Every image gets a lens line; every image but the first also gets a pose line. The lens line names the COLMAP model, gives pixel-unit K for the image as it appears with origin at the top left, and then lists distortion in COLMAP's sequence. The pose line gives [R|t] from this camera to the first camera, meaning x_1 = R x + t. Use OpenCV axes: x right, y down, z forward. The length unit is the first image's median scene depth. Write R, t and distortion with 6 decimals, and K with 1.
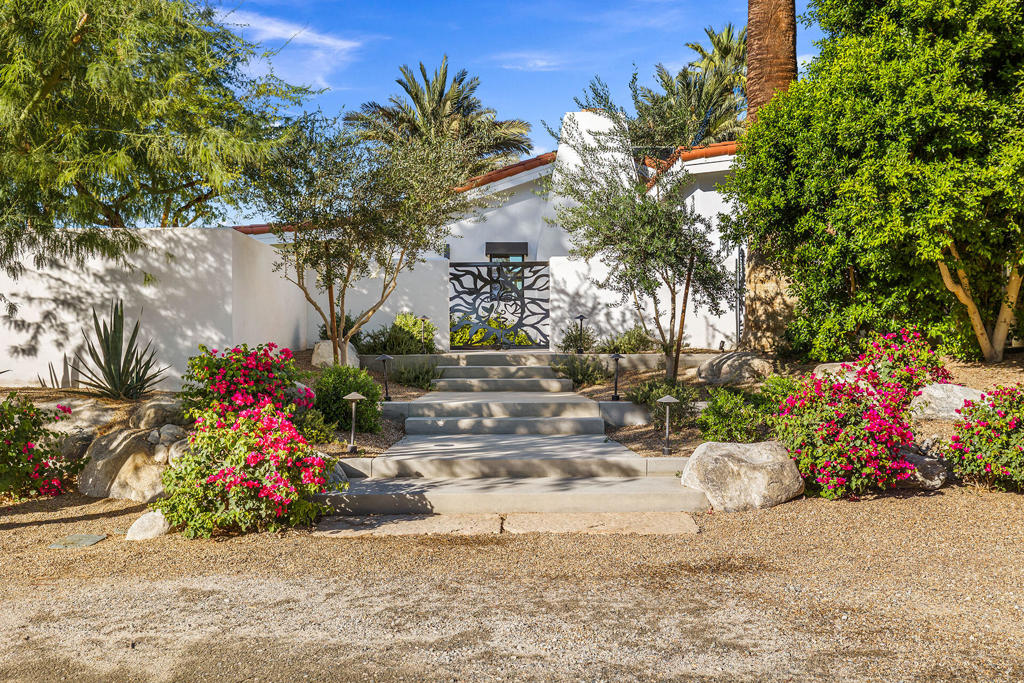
lens RADIAL K [[1001.5, 0, 512.0], [0, 1001.5, 341.5], [0, 0, 1]] dist [-0.007513, -0.009012]
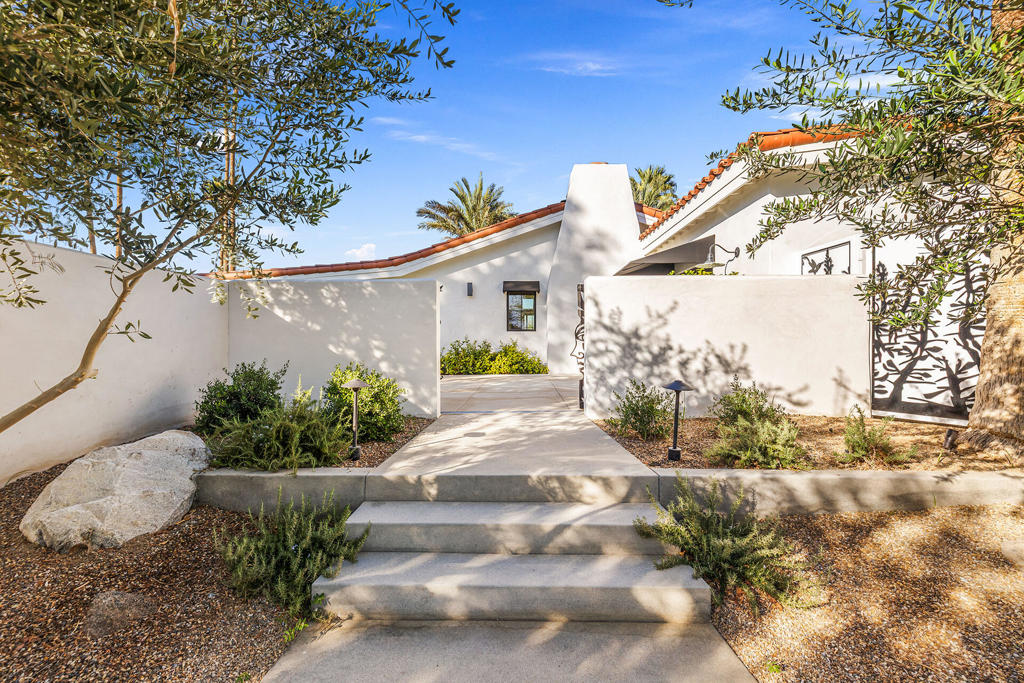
lens RADIAL K [[432.0, 0, 510.6], [0, 432.0, 342.5], [0, 0, 1]] dist [-0.001266, -0.000680]
pose [[0.999687, 0.002509, -0.024900, -0.004202], [-0.002591, 0.999991, -0.003239, -0.019229], [0.024892, 0.003302, 0.999685, 0.349631]]
